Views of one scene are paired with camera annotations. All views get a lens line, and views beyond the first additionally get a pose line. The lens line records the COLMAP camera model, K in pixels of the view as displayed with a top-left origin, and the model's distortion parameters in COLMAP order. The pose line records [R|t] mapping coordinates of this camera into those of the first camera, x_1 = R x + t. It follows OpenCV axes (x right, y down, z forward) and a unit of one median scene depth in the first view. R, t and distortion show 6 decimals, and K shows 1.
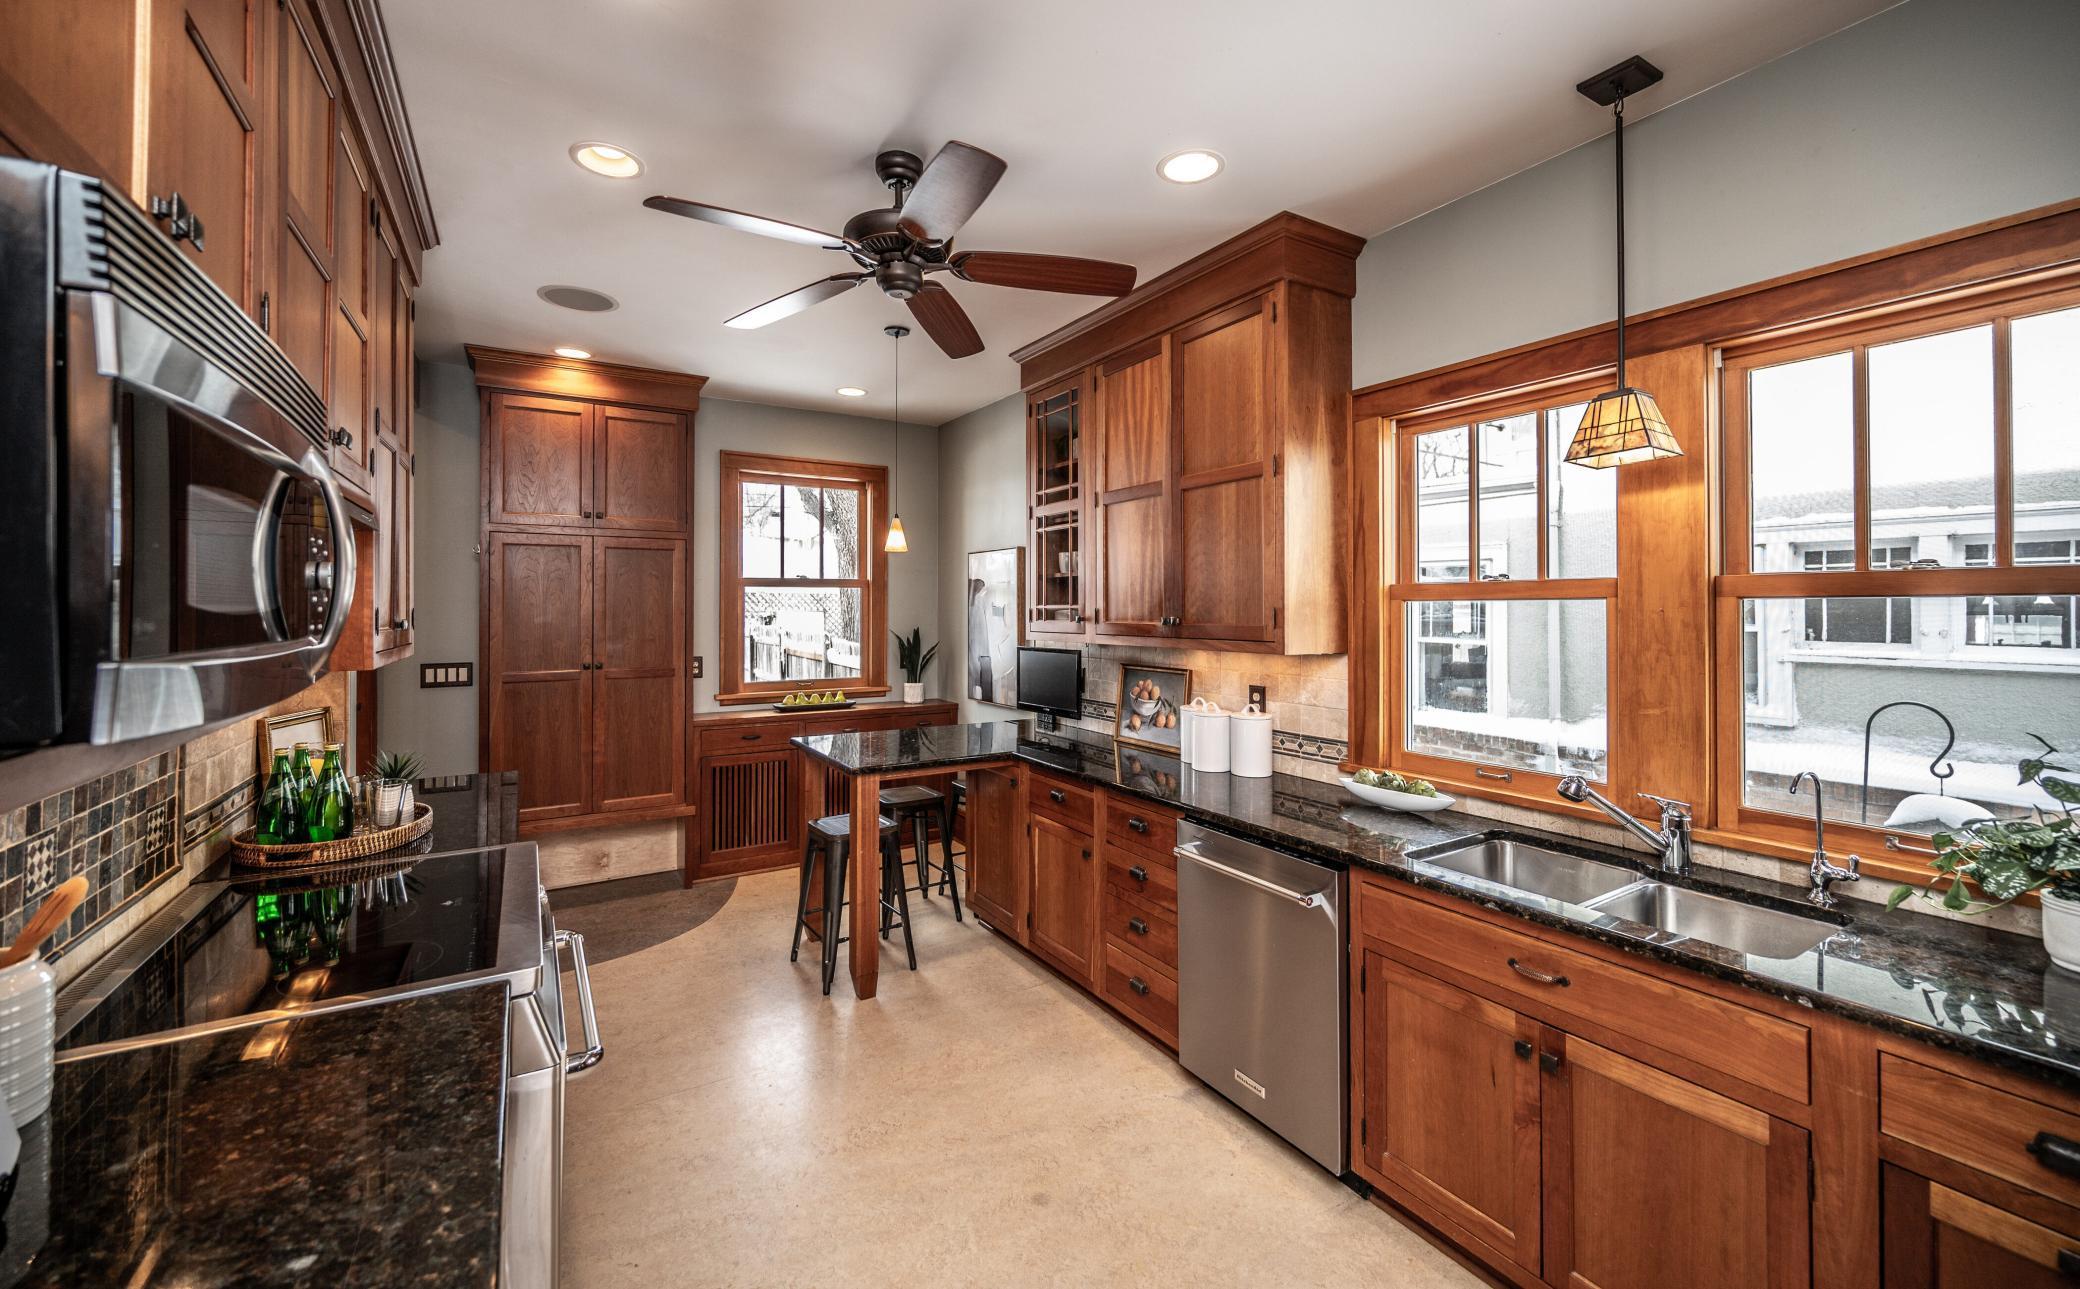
lens RADIAL K [[842.8, 0, 1035.8], [0, 842.8, 598.8], [0, 0, 1]] dist [-0.000040, -0.000011]
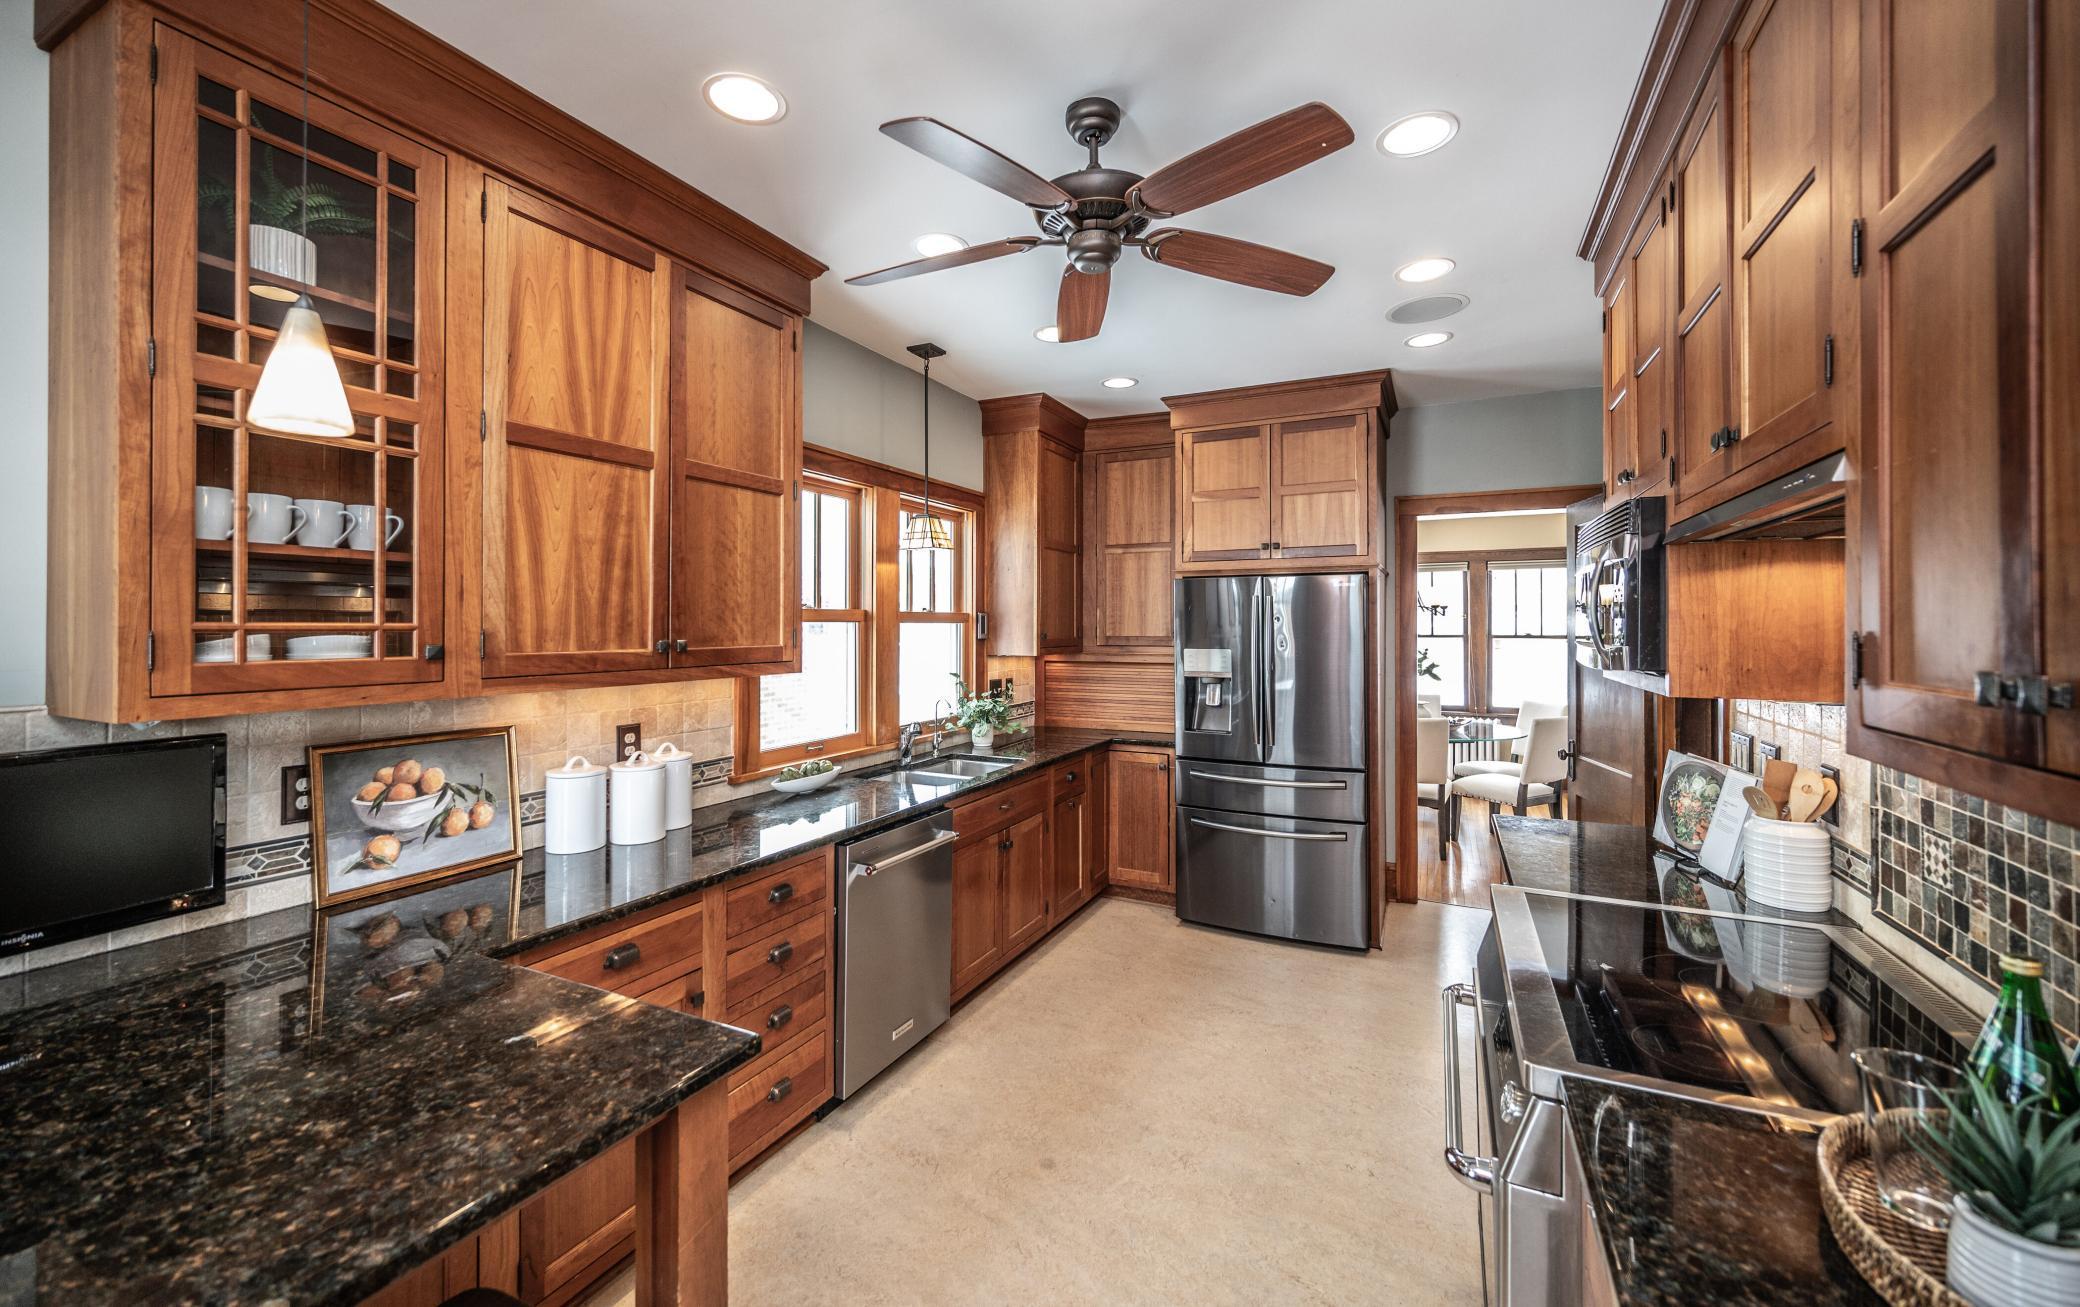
lens RADIAL K [[804.9, 0, 1035.1], [0, 804.9, 626.5], [0, 0, 1]] dist [0.000014, -0.000006]
pose [[-0.533881, 0.004152, 0.845550, -0.570840], [-0.006835, 0.999934, -0.009226, 0.012666], [-0.845532, -0.010705, -0.533817, 1.028309]]
